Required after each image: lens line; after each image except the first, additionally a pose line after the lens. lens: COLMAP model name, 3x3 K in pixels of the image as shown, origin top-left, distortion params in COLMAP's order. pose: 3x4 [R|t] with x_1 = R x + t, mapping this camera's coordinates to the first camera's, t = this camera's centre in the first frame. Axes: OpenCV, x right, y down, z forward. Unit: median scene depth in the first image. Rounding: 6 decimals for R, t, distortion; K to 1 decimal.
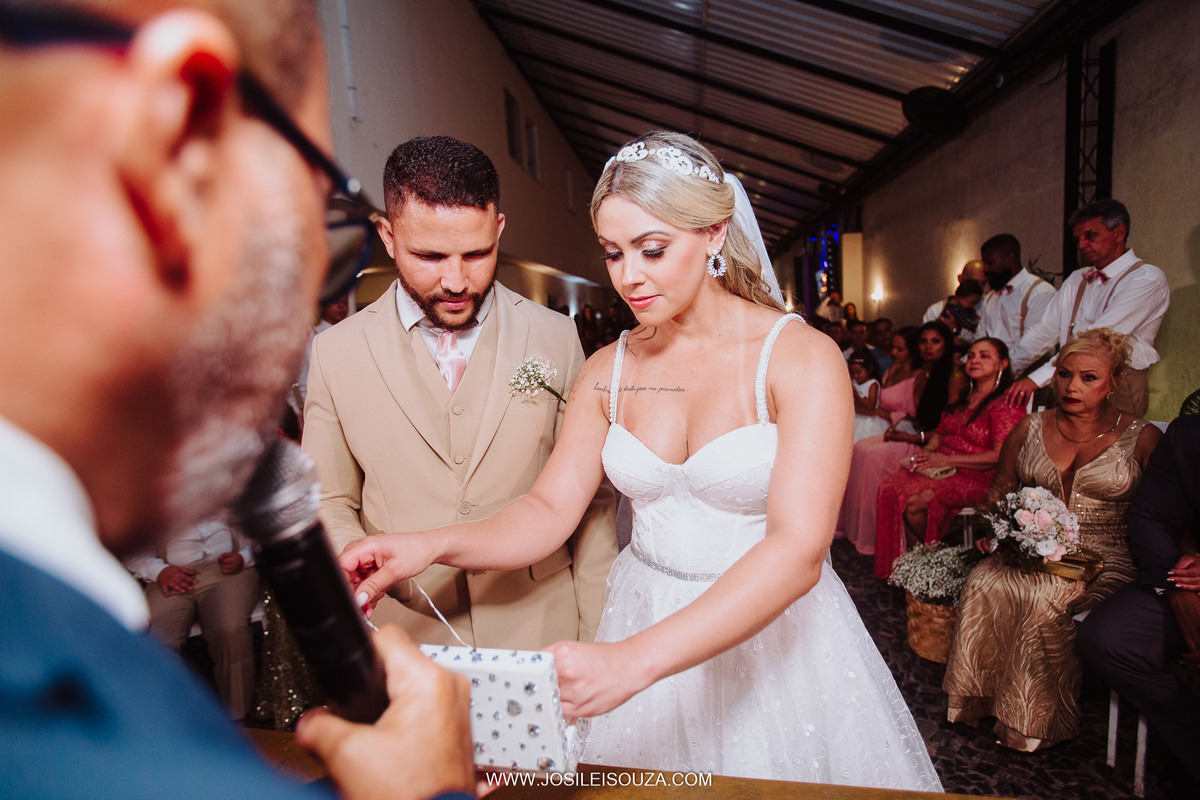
lens RADIAL K [[617.8, 0, 591.1], [0, 617.8, 384.0], [0, 0, 1]] dist [0.003331, 0.001044]
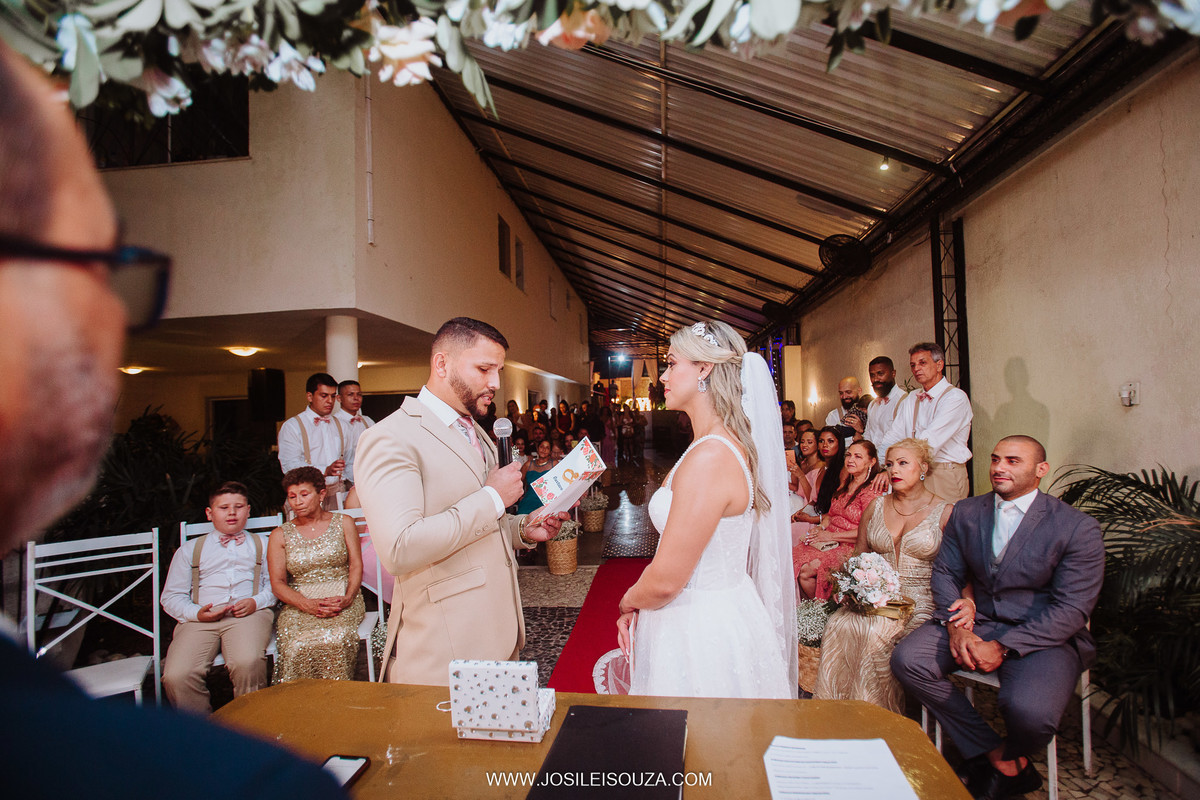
lens RADIAL K [[574.1, 0, 600.0], [0, 574.1, 400.0], [0, 0, 1]] dist [-0.002523, -0.000776]
pose [[0.998200, 0.030597, 0.051574, 0.029948], [-0.023935, 0.991846, -0.125178, 0.006770], [-0.054983, 0.123718, 0.990793, -0.175301]]
